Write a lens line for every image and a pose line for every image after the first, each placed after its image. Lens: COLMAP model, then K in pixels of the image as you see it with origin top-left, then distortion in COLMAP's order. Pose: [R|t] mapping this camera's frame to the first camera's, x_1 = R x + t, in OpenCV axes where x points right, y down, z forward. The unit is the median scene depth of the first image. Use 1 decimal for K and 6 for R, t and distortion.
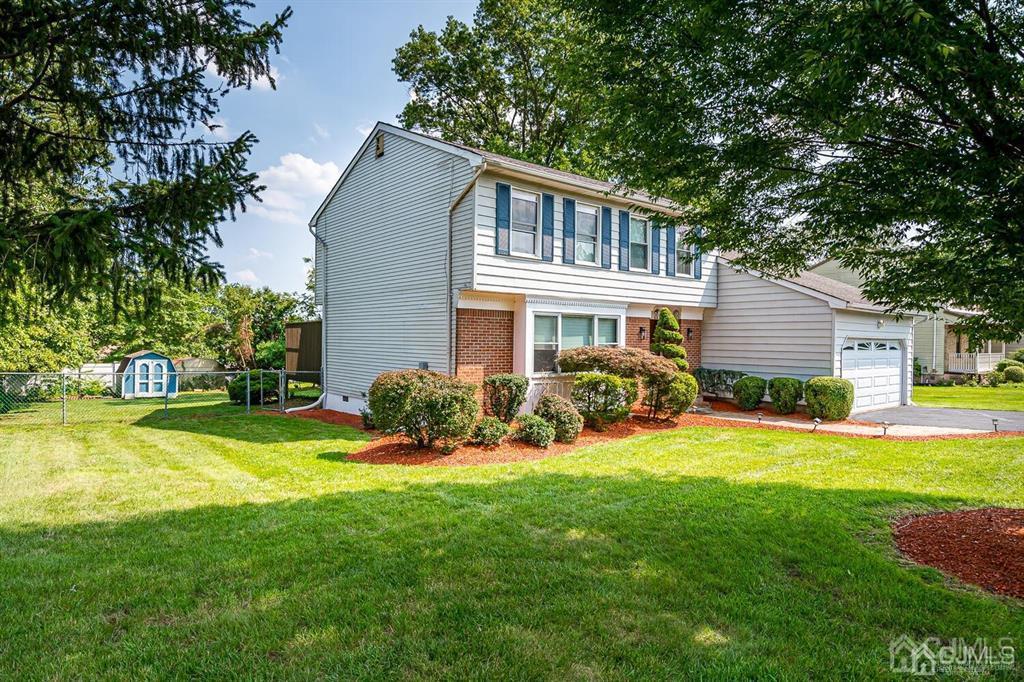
lens RADIAL K [[549.2, 0, 509.6], [0, 549.2, 342.8], [0, 0, 1]] dist [-0.013705, 0.001461]
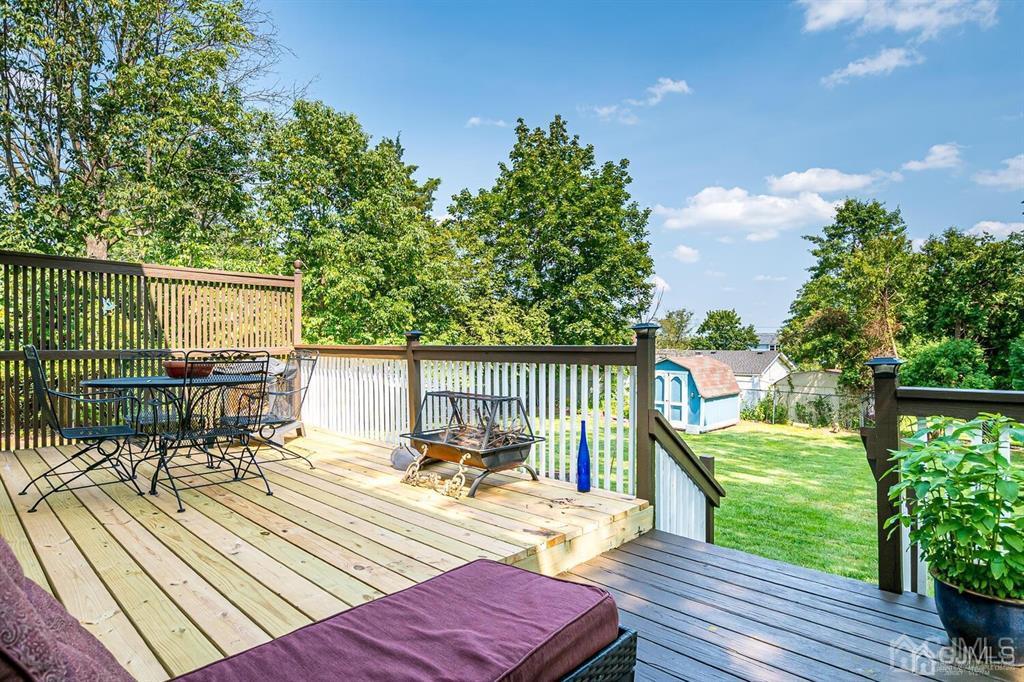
lens RADIAL K [[549.2, 0, 509.6], [0, 549.2, 342.8], [0, 0, 1]] dist [-0.013705, 0.001461]
pose [[0.137223, -0.017428, -0.990387, -0.029656], [-0.002388, 0.999836, -0.017925, 0.010155], [0.990537, 0.004825, 0.137159, 0.715001]]
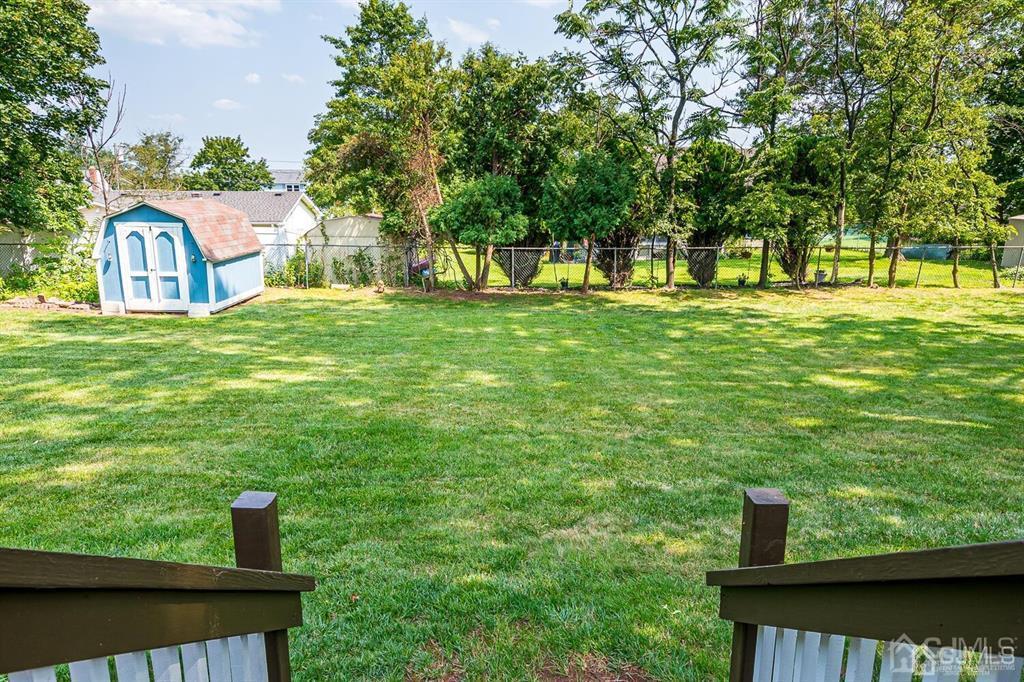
lens RADIAL K [[668.5, 0, 511.2], [0, 668.5, 348.6], [0, 0, 1]] dist [0.002475, 0.001515]
pose [[0.783015, 0.136139, -0.606922, -0.117612], [0.005078, 0.974322, 0.225103, 0.011761], [0.621982, -0.179341, 0.762217, 0.759988]]
